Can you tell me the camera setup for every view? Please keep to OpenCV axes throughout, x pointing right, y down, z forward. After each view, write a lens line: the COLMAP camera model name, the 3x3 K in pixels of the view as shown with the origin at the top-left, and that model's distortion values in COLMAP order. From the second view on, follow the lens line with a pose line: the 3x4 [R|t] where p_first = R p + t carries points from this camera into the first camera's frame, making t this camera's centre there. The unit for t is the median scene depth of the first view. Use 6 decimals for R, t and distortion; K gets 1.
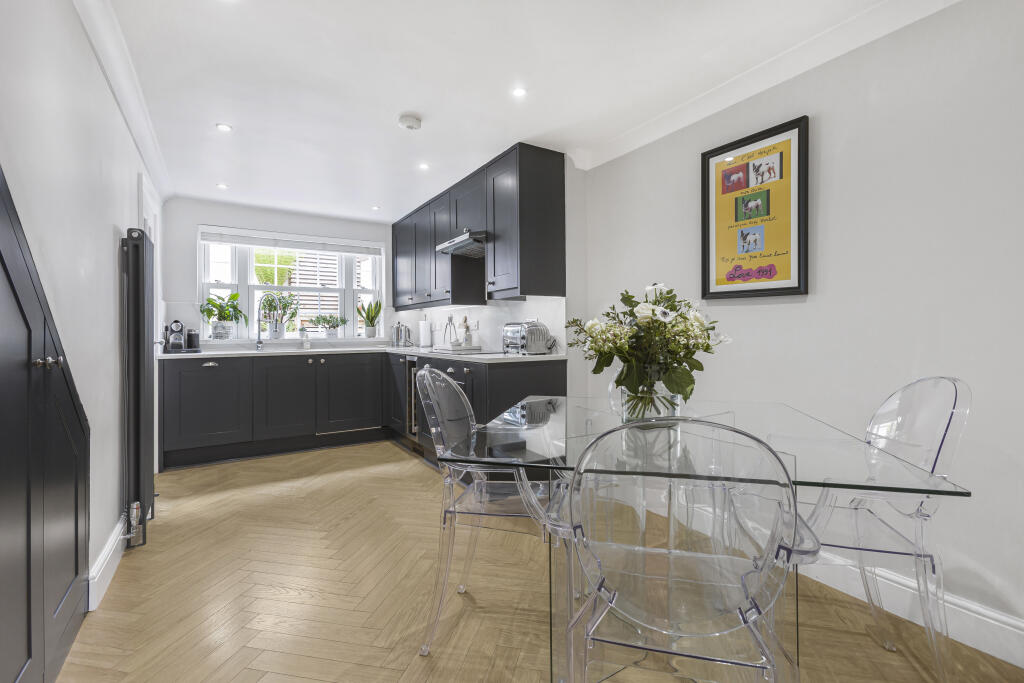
lens RADIAL K [[460.6, 0, 529.3], [0, 460.6, 318.8], [0, 0, 1]] dist [0.017014, 0.000634]
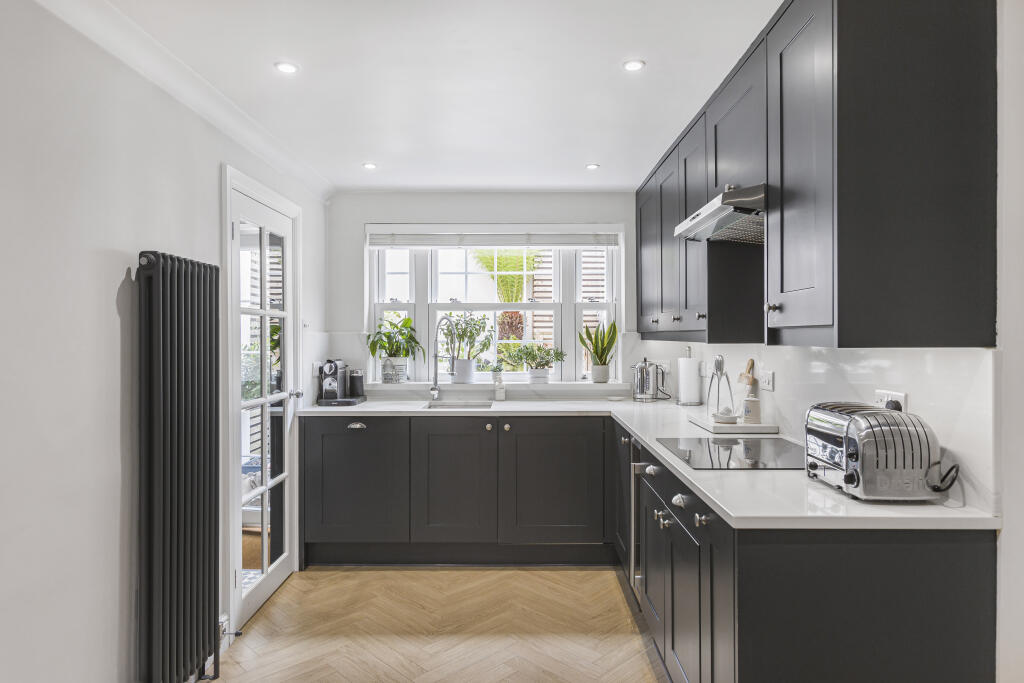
lens RADIAL K [[639.9, 0, 510.5], [0, 639.9, 333.7], [0, 0, 1]] dist [-0.002149, 0.000180]
pose [[0.830757, 0.008011, -0.556578, 0.035007], [0.003807, 0.999791, 0.020072, -0.056197], [0.556623, -0.018794, 0.830553, 0.322210]]
